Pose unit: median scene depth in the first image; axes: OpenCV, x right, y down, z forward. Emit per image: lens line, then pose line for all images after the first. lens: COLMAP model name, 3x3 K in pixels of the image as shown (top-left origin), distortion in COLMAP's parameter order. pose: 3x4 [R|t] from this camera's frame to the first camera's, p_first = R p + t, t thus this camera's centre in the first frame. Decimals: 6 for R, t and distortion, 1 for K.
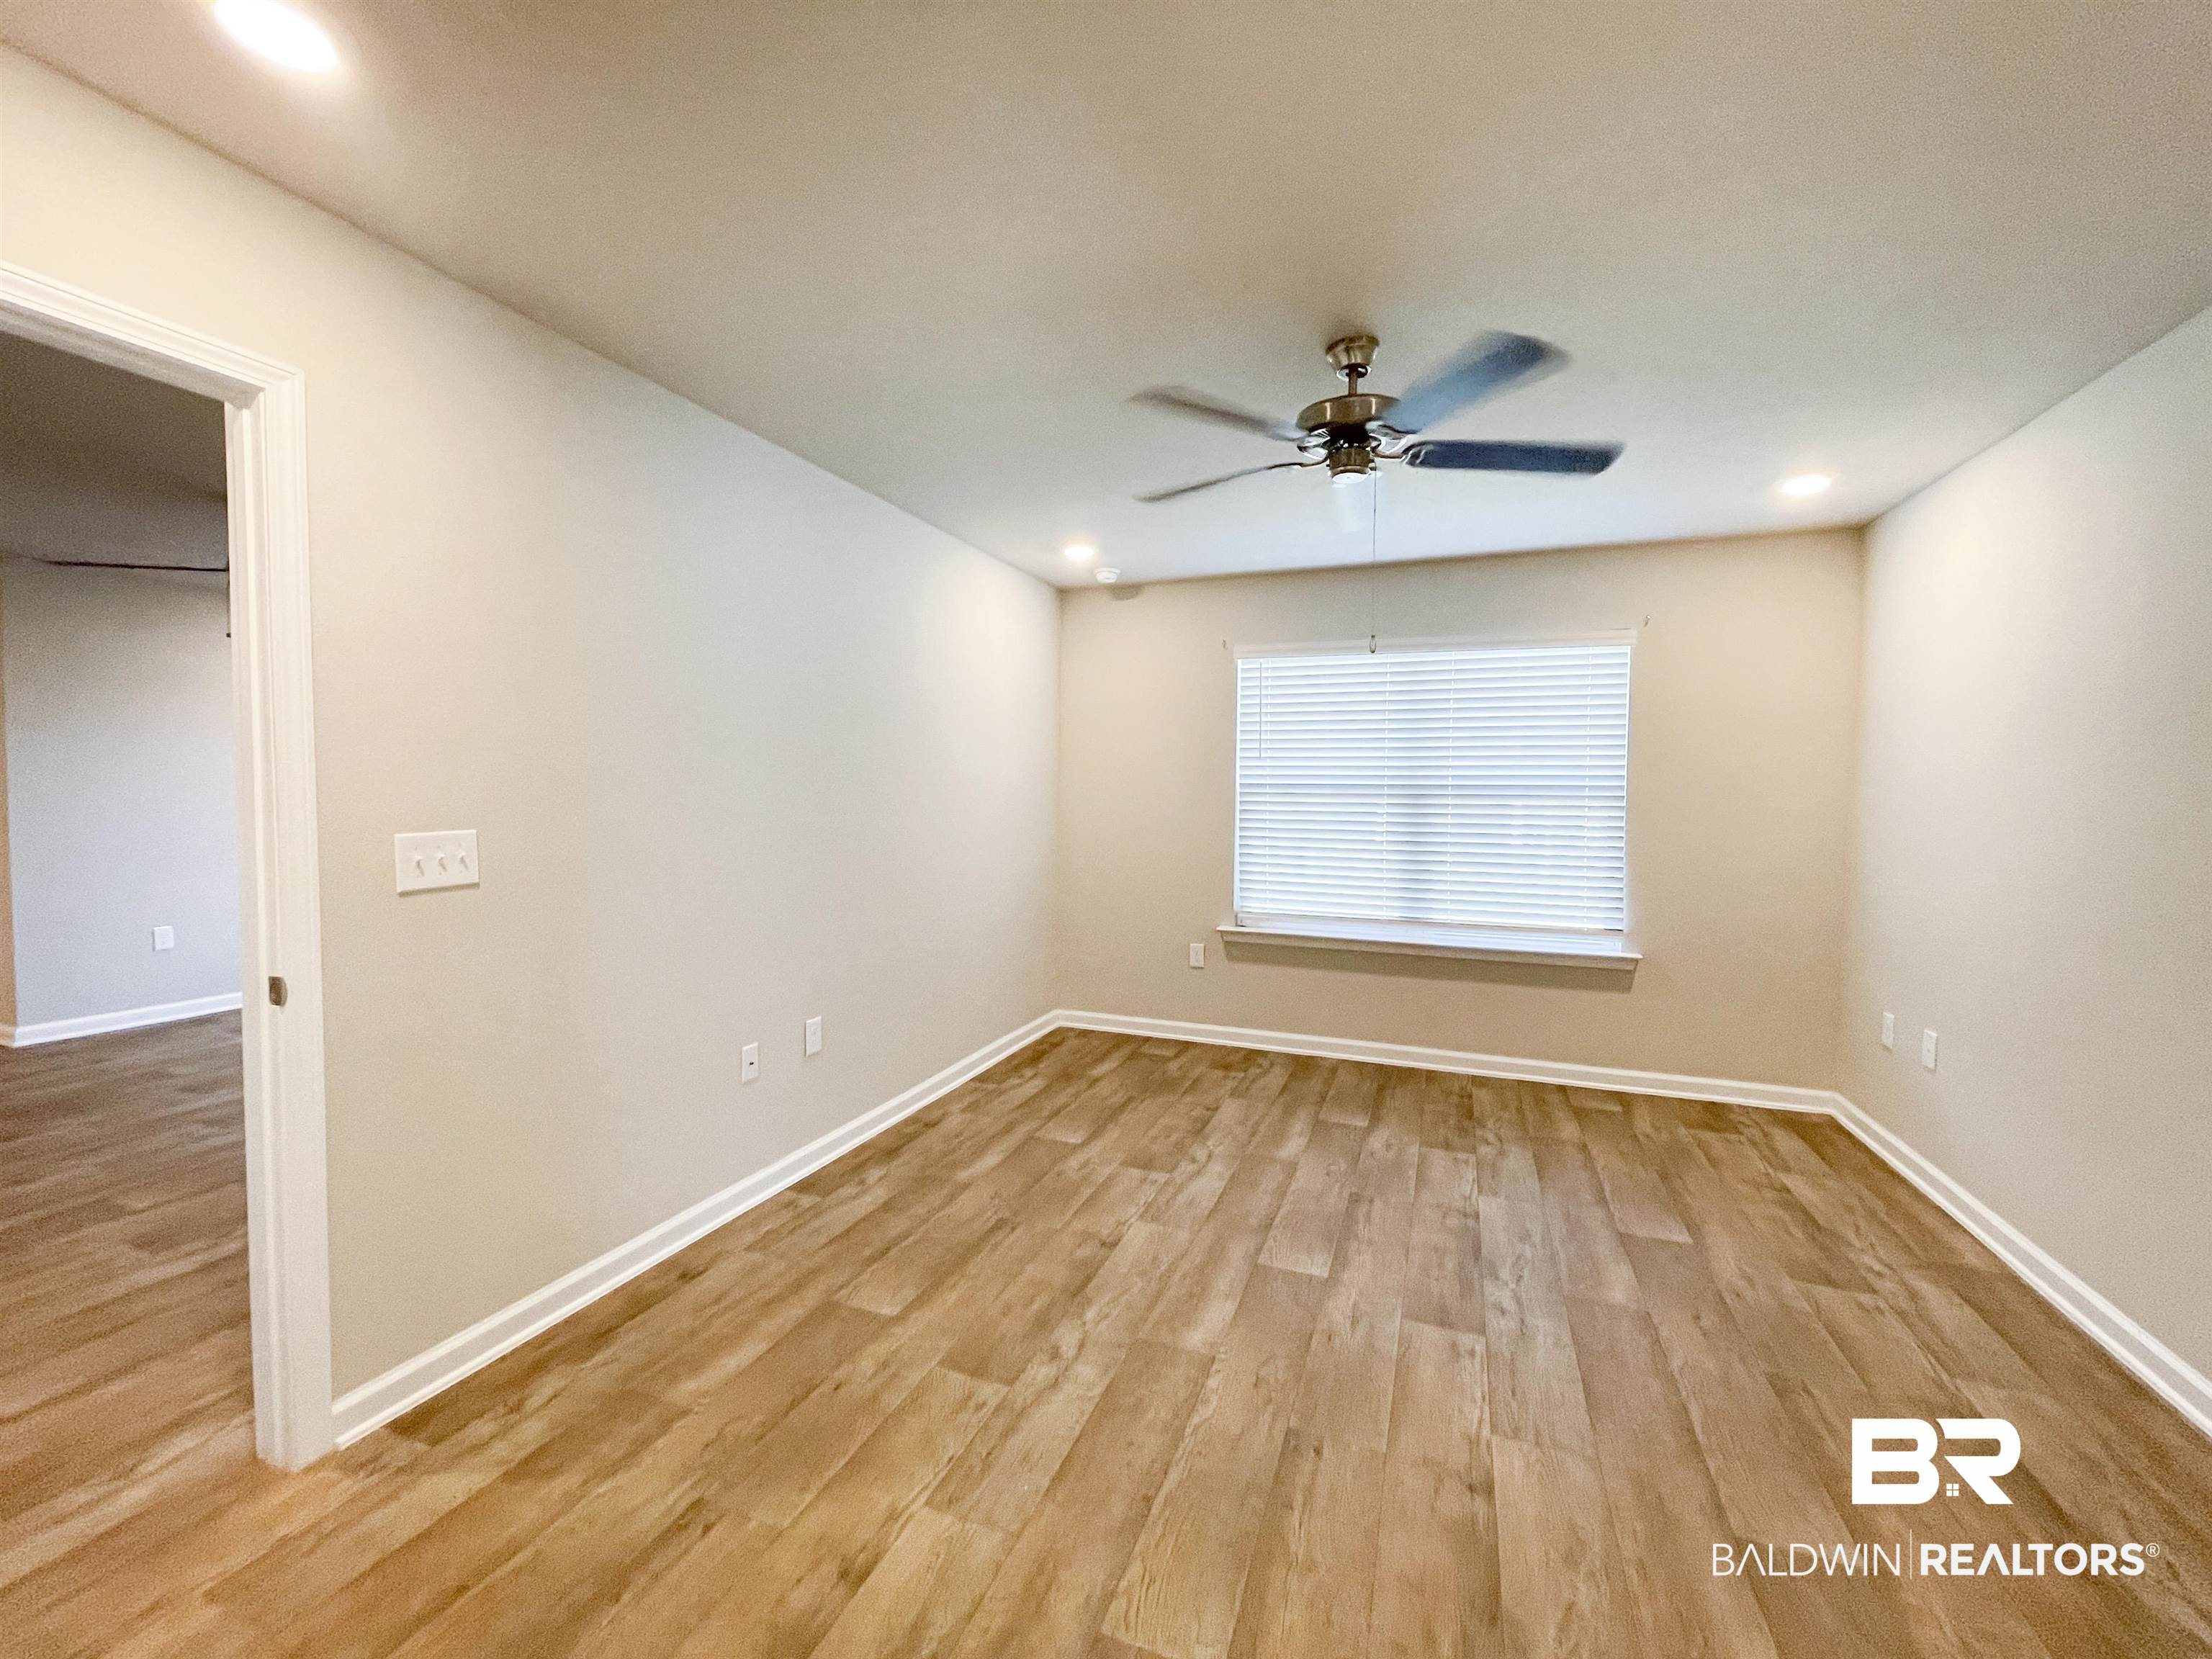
lens RADIAL K [[892.2, 0, 1118.7], [0, 892.2, 839.0], [0, 0, 1]] dist [0.002066, -0.000103]
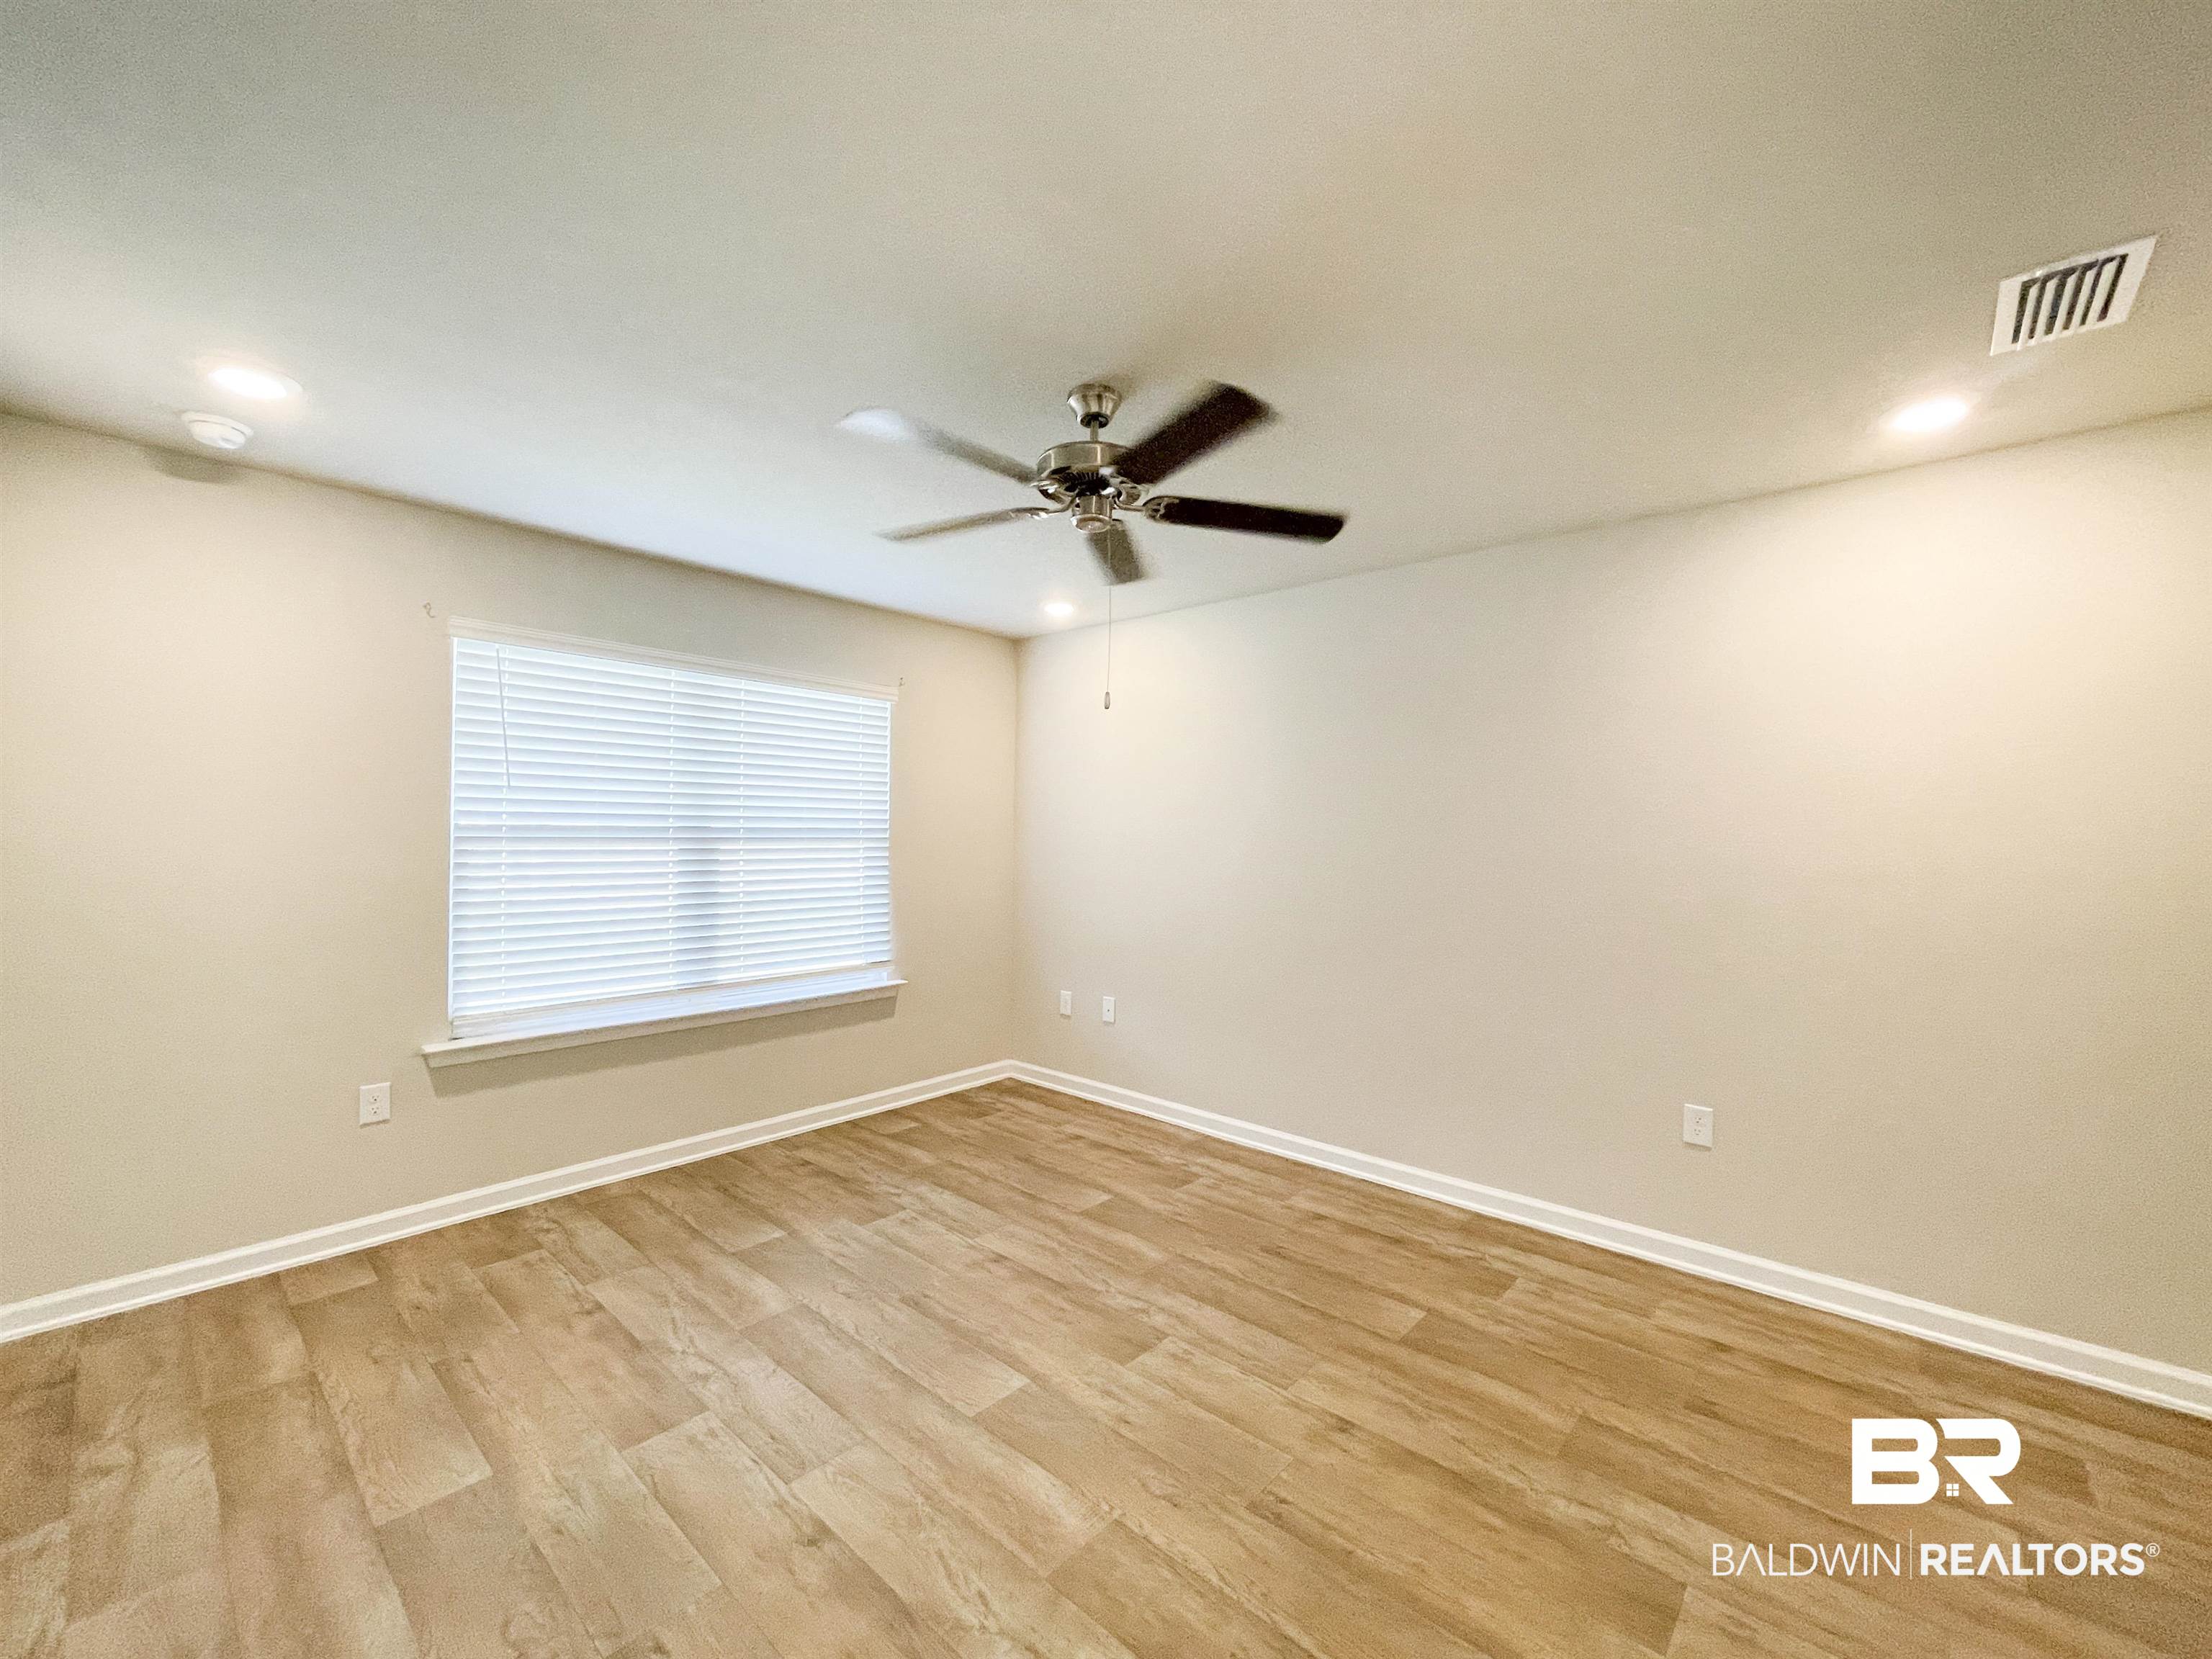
lens RADIAL K [[892.2, 0, 1108.3], [0, 892.2, 849.1], [0, 0, 1]] dist [0.002066, -0.000103]
pose [[0.357820, -0.026315, 0.933420, -0.374968], [0.037498, 0.999201, 0.013795, -0.042284], [-0.933037, 0.030065, 0.358521, 0.375125]]
